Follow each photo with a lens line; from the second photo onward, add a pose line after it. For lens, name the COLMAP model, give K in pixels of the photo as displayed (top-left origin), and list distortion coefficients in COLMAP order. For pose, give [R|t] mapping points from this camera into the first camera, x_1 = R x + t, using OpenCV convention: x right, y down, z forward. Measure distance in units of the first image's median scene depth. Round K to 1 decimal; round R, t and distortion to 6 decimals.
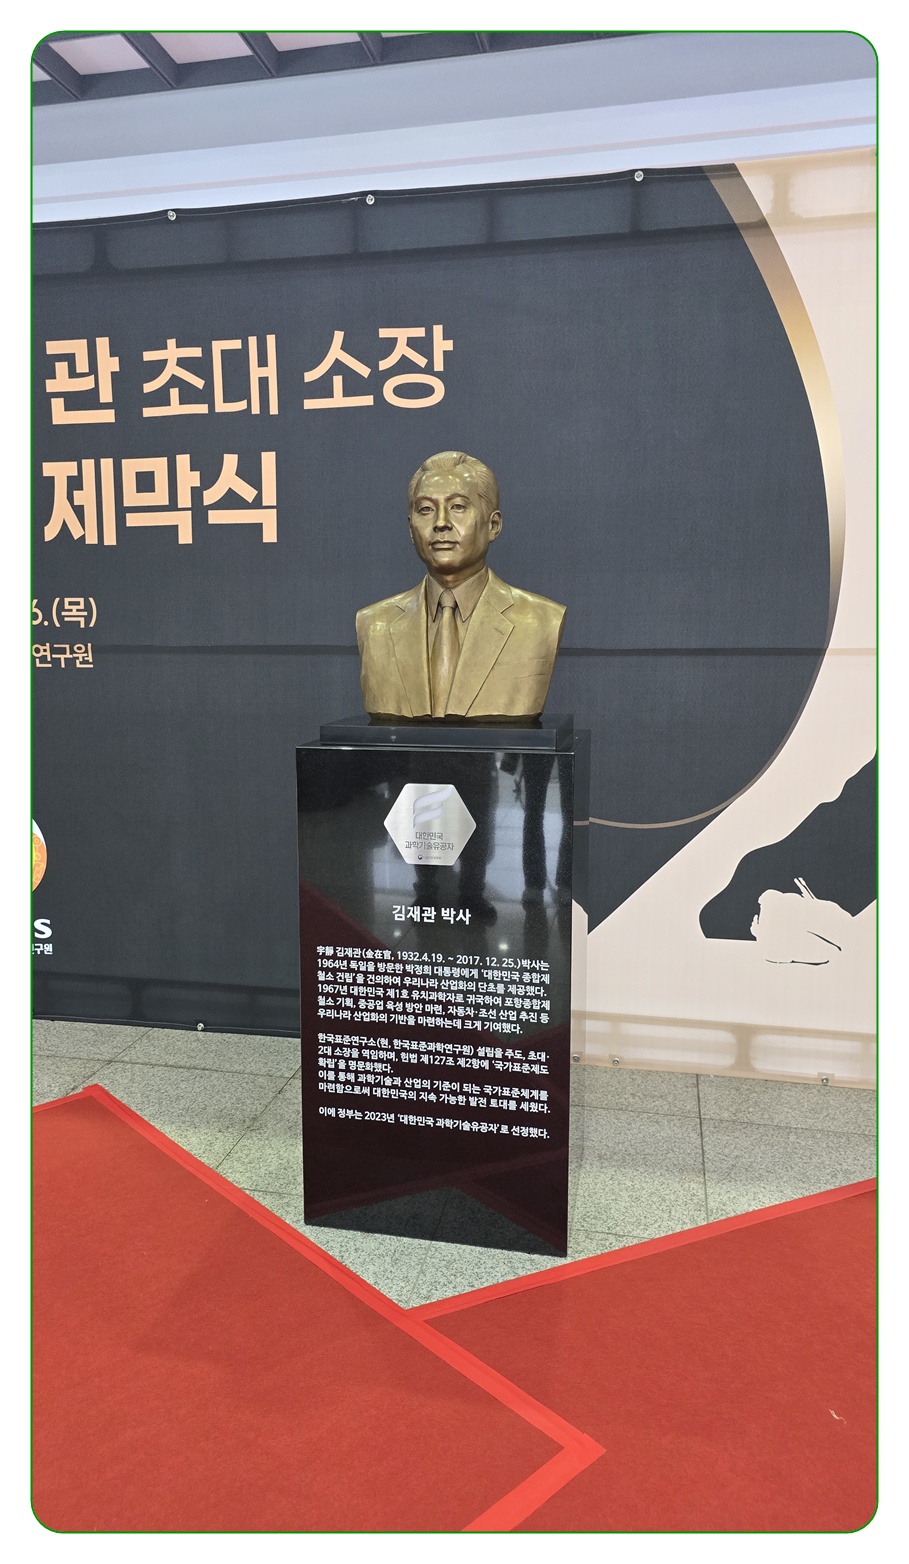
lens RADIAL K [[1016.1, 0, 449.9], [0, 1016.1, 770.8], [0, 0, 1]] dist [0.029498, -0.001927]
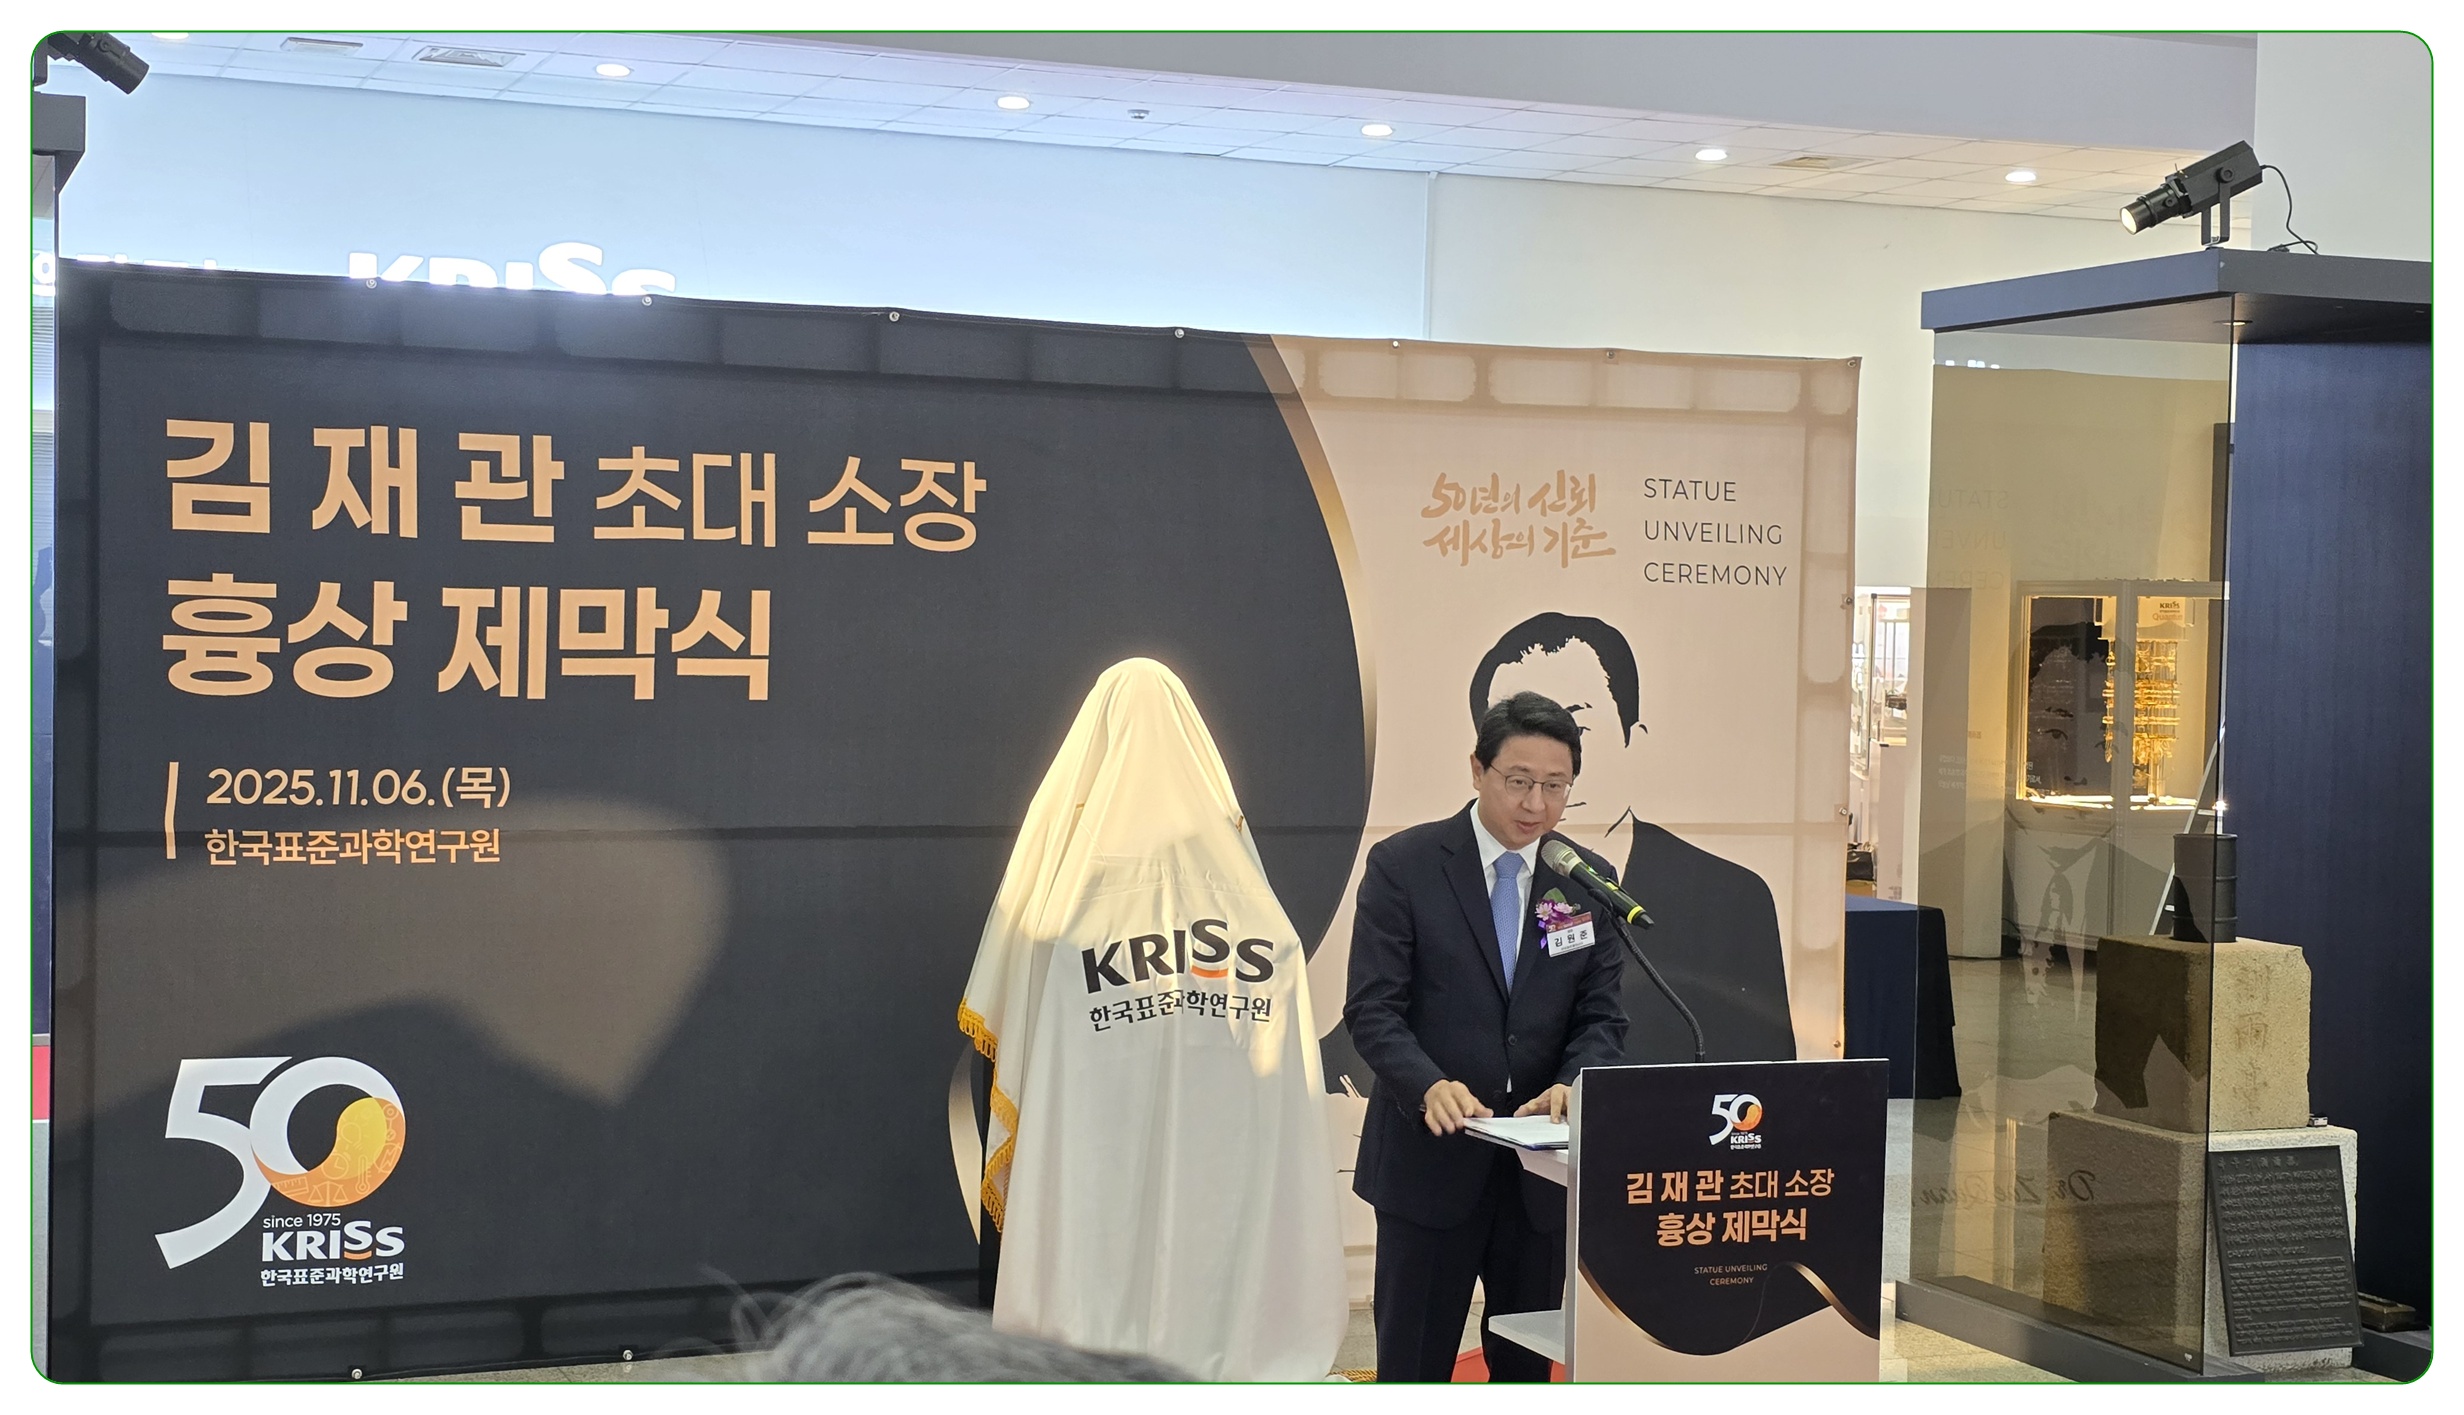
lens RADIAL K [[3367.6, 0, 1215.5], [0, 3367.6, 732.0], [0, 0, 1]] dist [0.202318, -0.772681]
pose [[0.829085, -0.003149, 0.559114, -1.427478], [0.057530, 0.995157, -0.079703, 0.032704], [-0.556155, 0.098246, 0.825251, -1.445776]]
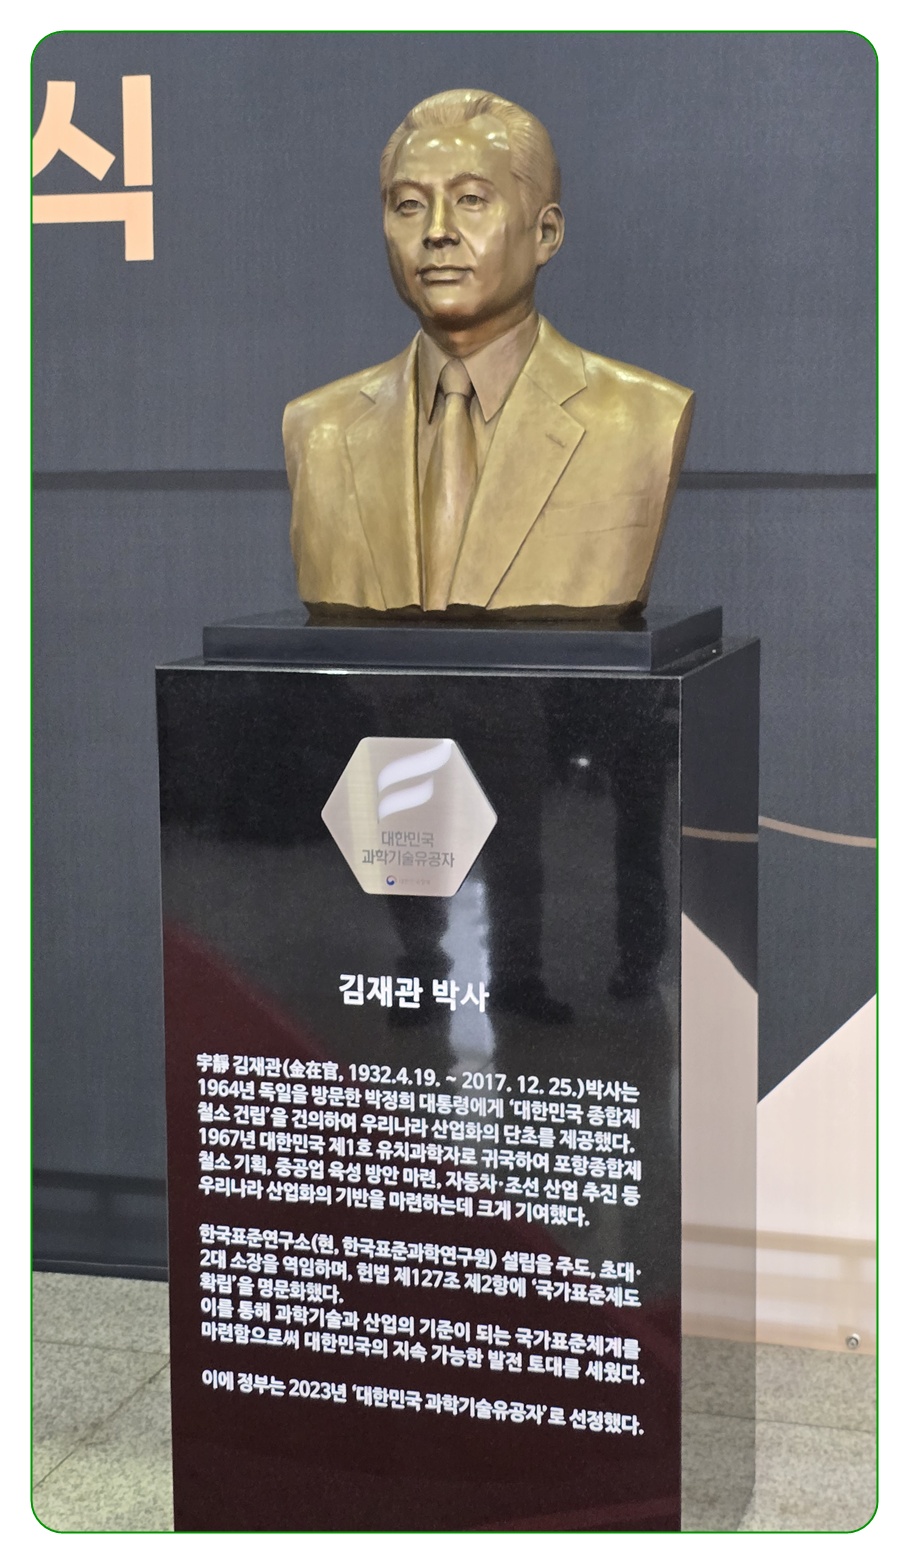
lens RADIAL K [[2450.7, 0, 452.9], [0, 2450.7, 754.0], [0, 0, 1]] dist [0.031115, 0.127281]
pose [[0.996664, 0.003159, -0.081552, 0.073896], [-0.003652, 0.999976, -0.005887, 0.020135], [0.081531, 0.006165, 0.996652, -0.170434]]
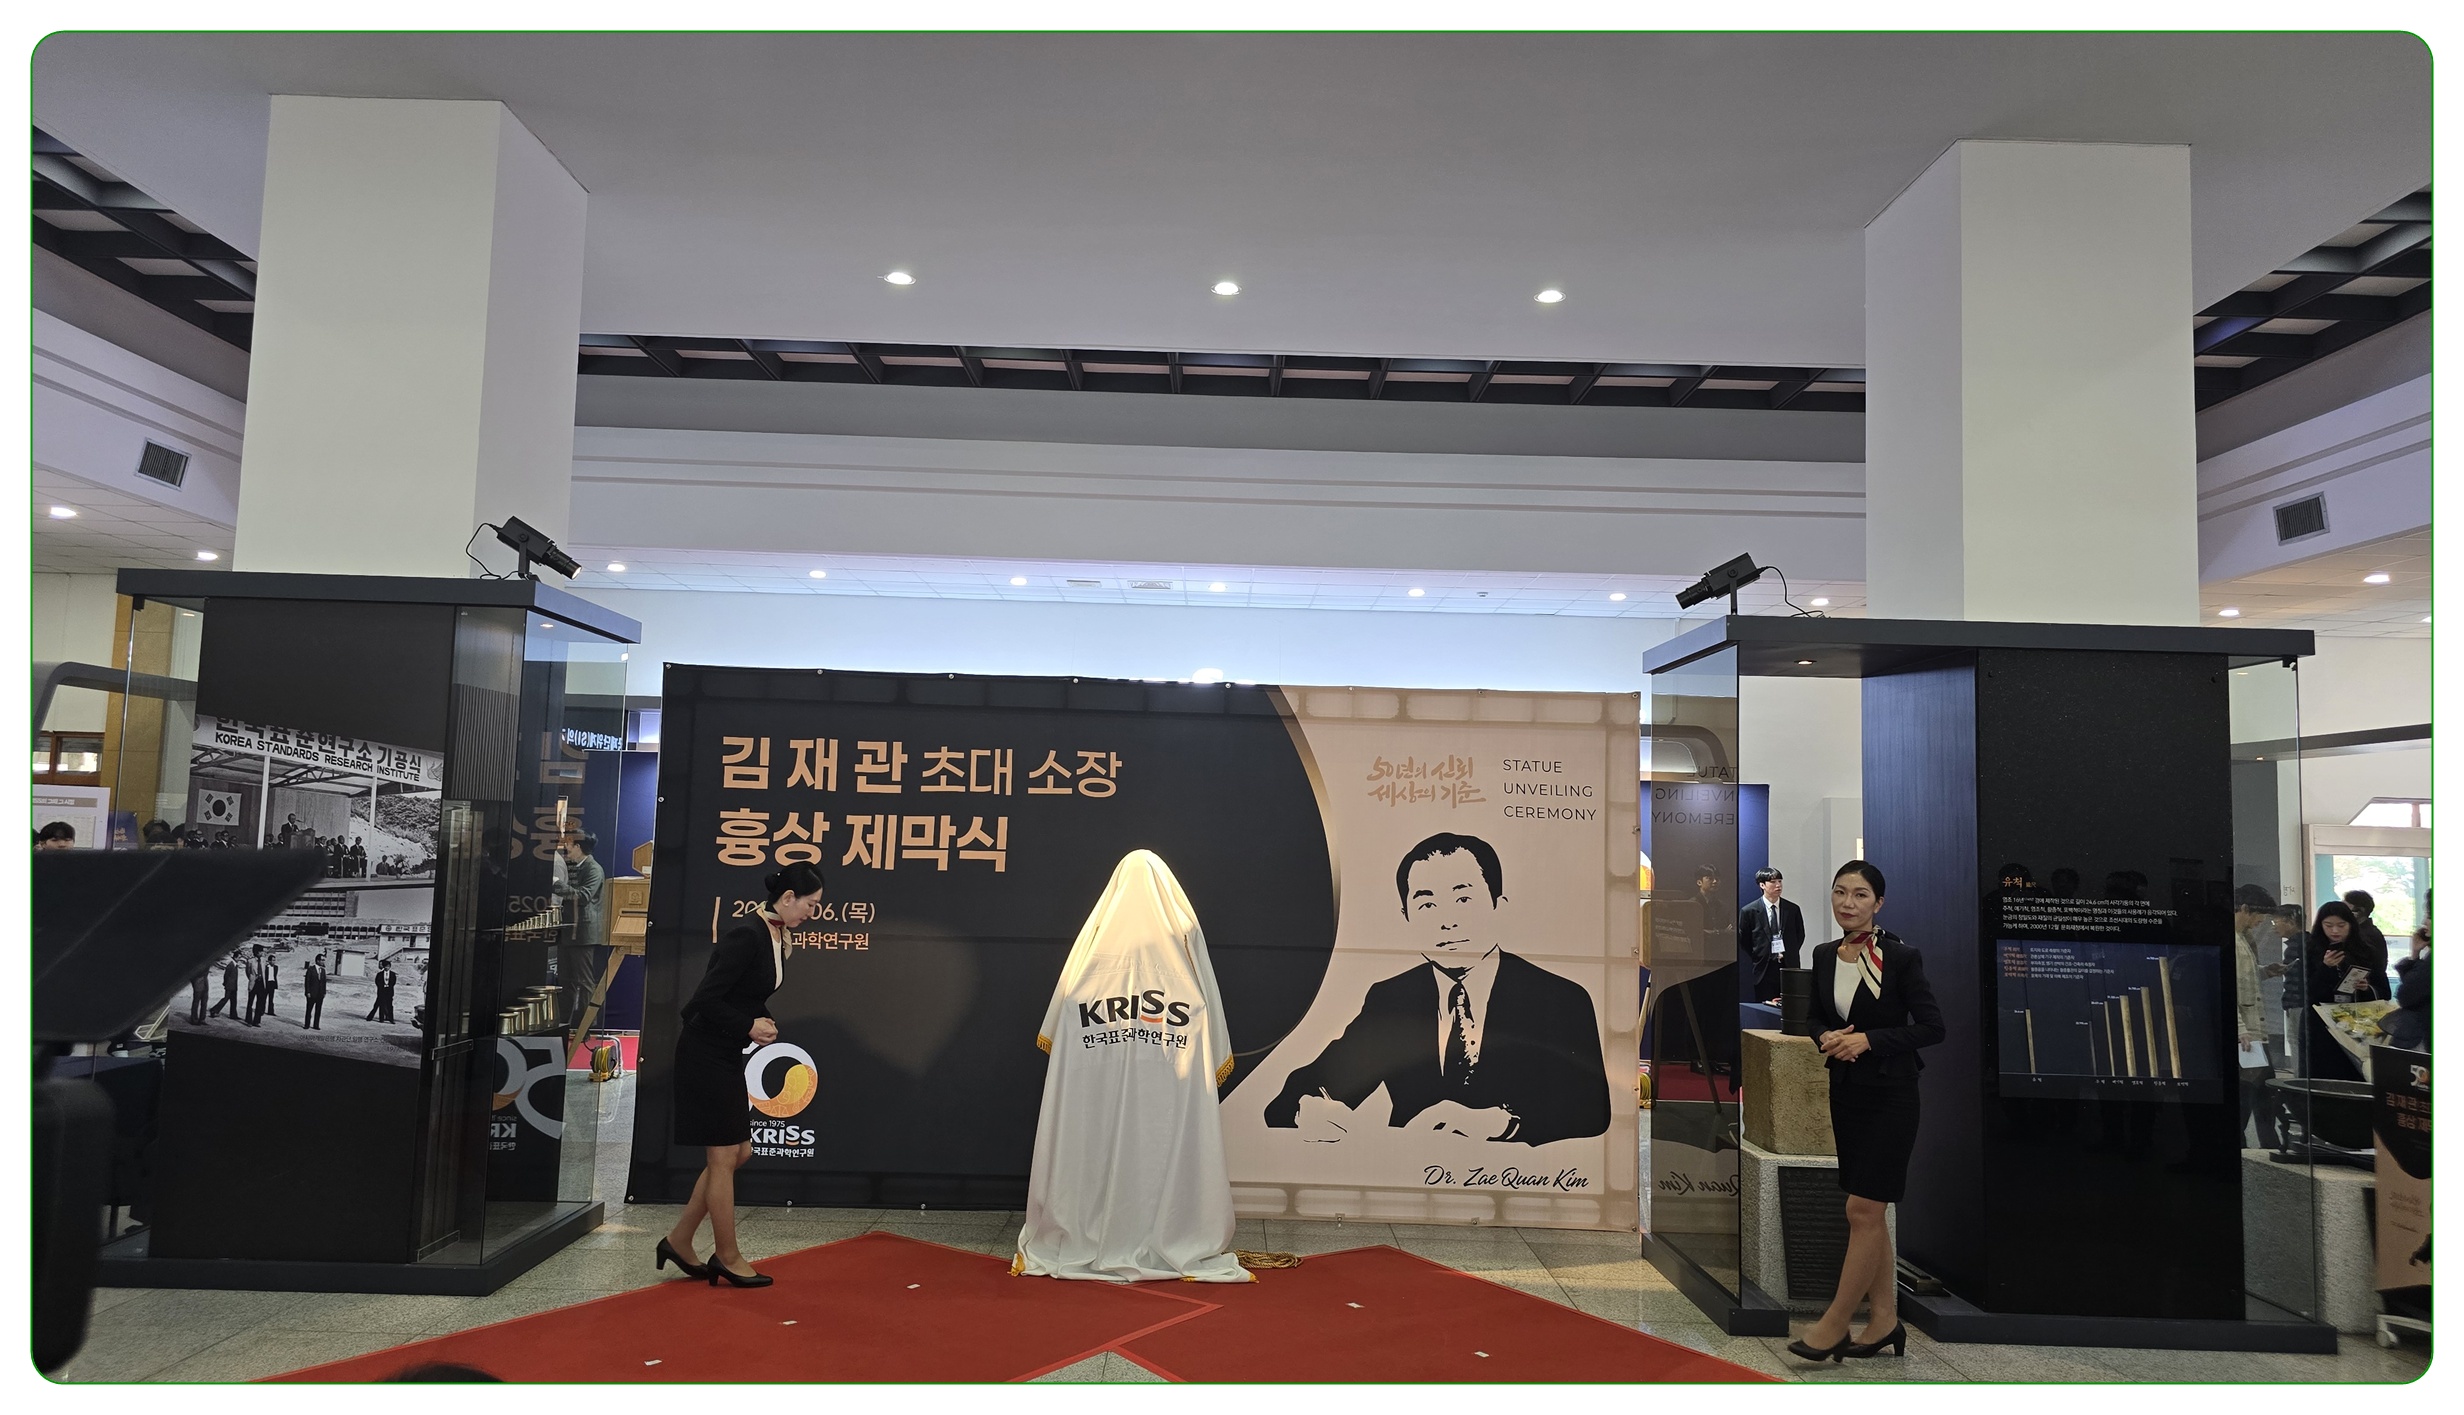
lens RADIAL K [[1614.8, 0, 1214.0], [0, 1614.8, 701.1], [0, 0, 1]] dist [0.108975, -0.155490]
pose [[0.978724, 0.047636, 0.199577, -0.385785], [-0.001491, 0.974302, -0.225239, 0.088326], [-0.205178, 0.220149, 0.953644, -1.616255]]
